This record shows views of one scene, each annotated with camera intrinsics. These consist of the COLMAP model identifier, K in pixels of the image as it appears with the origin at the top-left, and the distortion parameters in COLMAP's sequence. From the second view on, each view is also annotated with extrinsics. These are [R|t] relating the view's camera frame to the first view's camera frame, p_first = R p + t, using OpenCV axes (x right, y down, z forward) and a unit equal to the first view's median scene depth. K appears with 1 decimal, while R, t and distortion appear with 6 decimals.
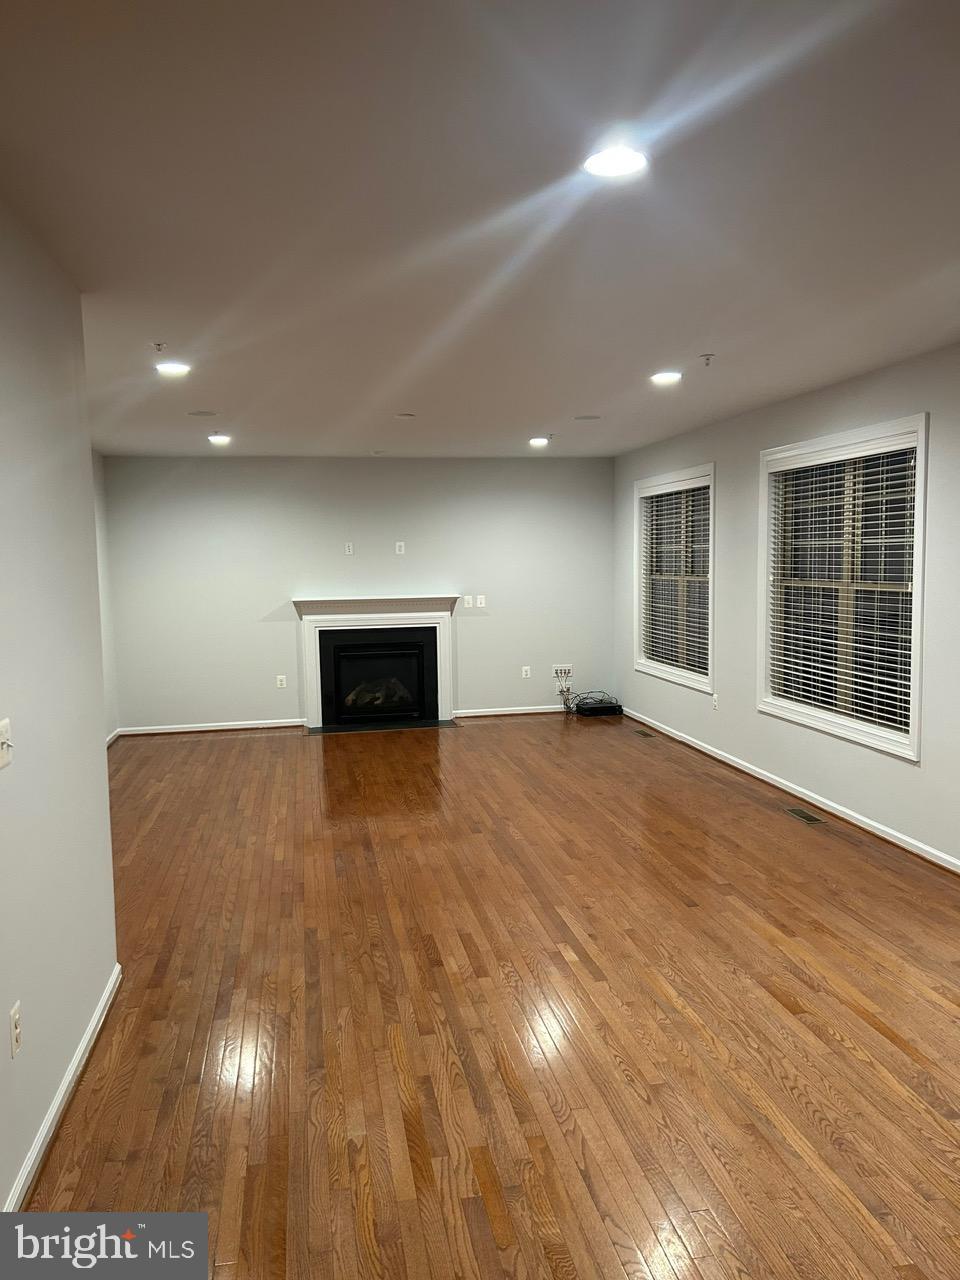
lens RADIAL K [[960.3, 0, 480.0], [0, 960.3, 640.0], [0, 0, 1]] dist [0.100139, -0.127960]
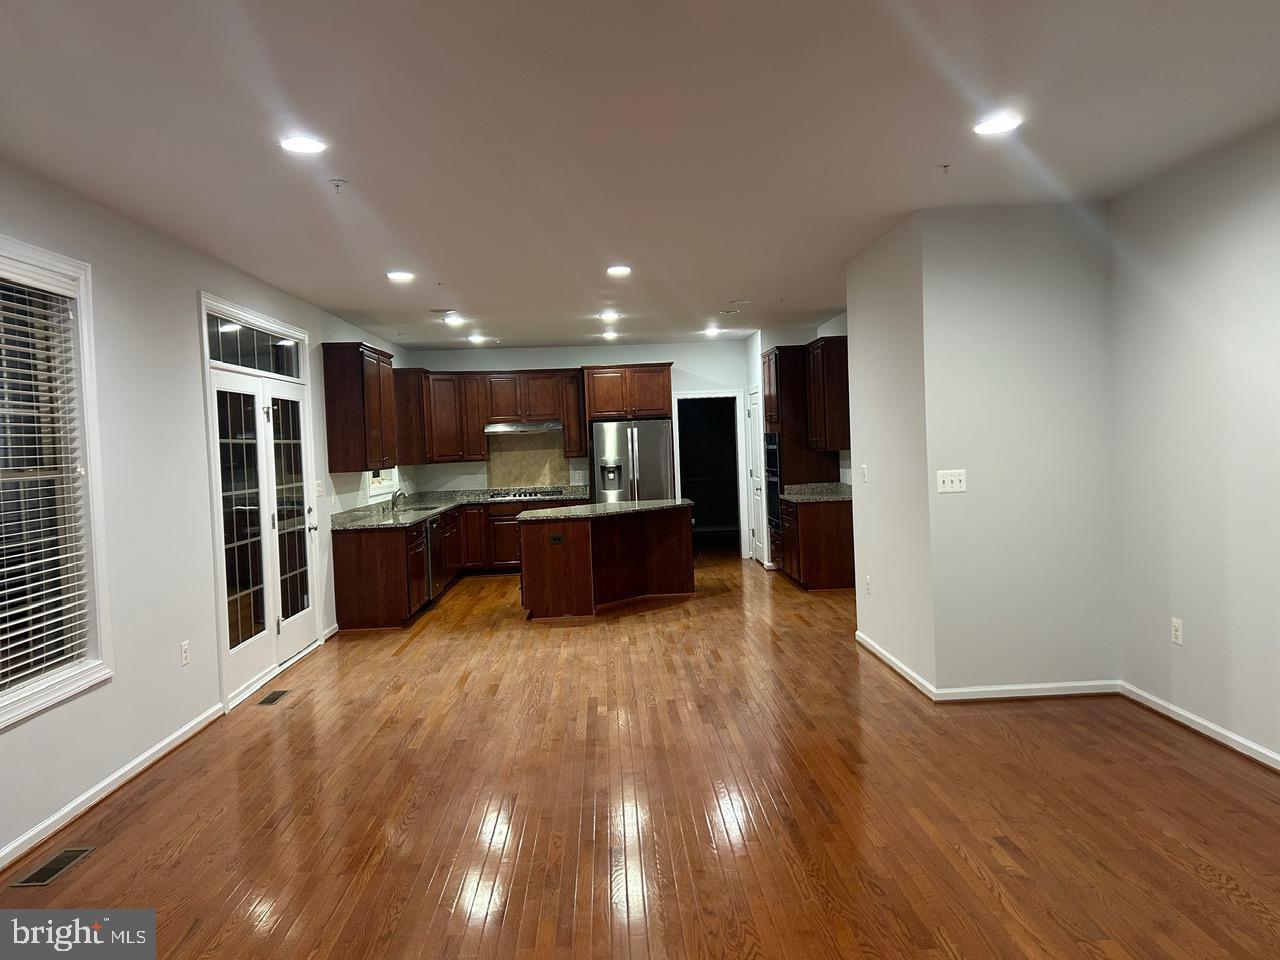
lens RADIAL K [[960.3, 0, 637.3], [0, 960.3, 463.5], [0, 0, 1]] dist [0.100139, -0.127960]
pose [[-0.987226, 0.054180, 0.149831, -0.128622], [0.070623, 0.991781, 0.106690, -0.110659], [-0.142819, 0.115909, -0.982938, 1.682520]]
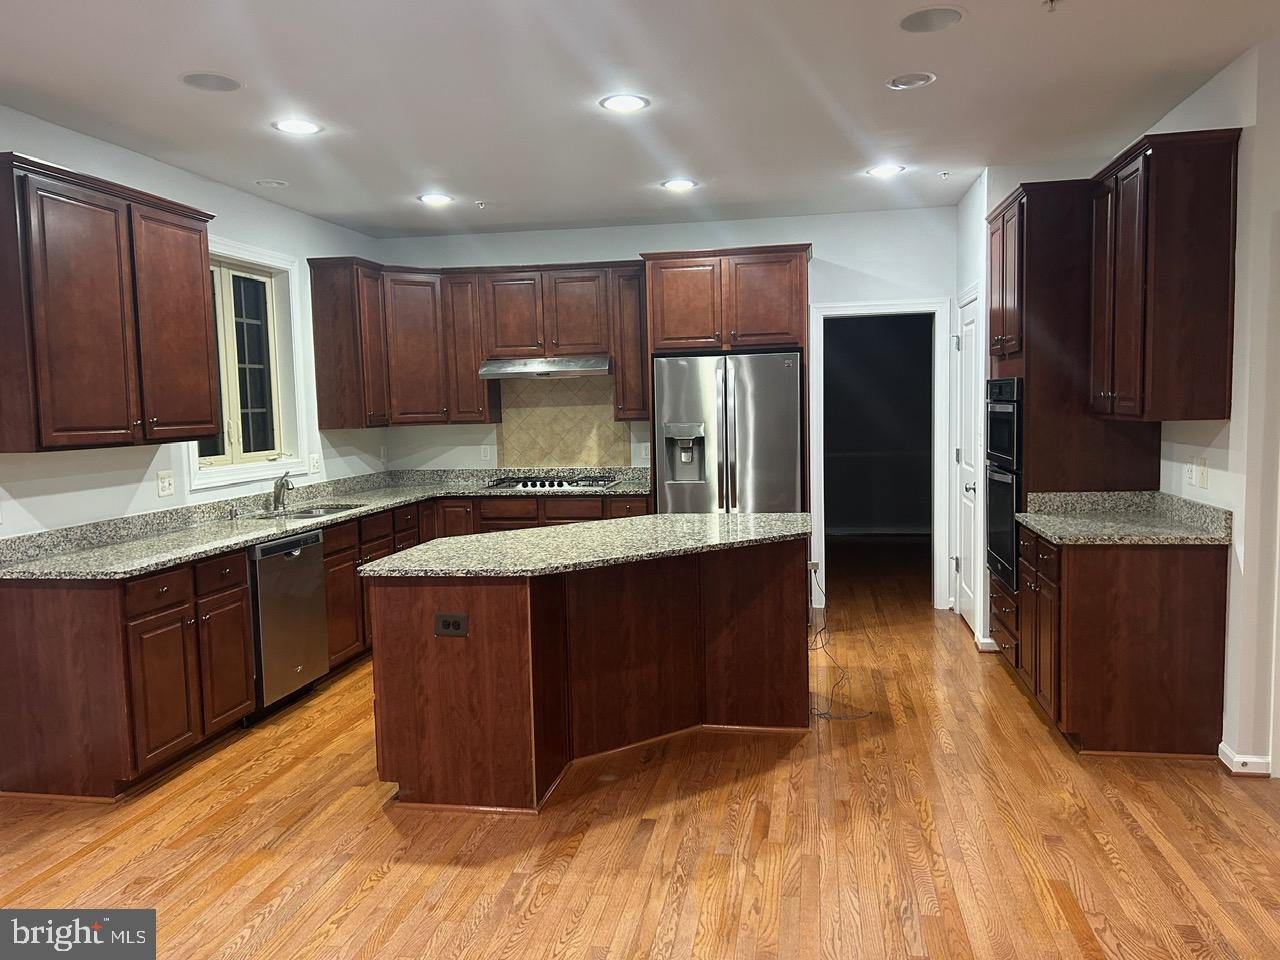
lens RADIAL K [[960.0, 0, 640.0], [0, 960.0, 480.0], [0, 0, 1]] dist [0.006564, 0.000475]
pose [[-0.933601, 0.011622, 0.358125, -0.113373], [0.073104, 0.984629, 0.158624, -0.025092], [-0.350776, 0.174272, -0.920101, 0.754559]]
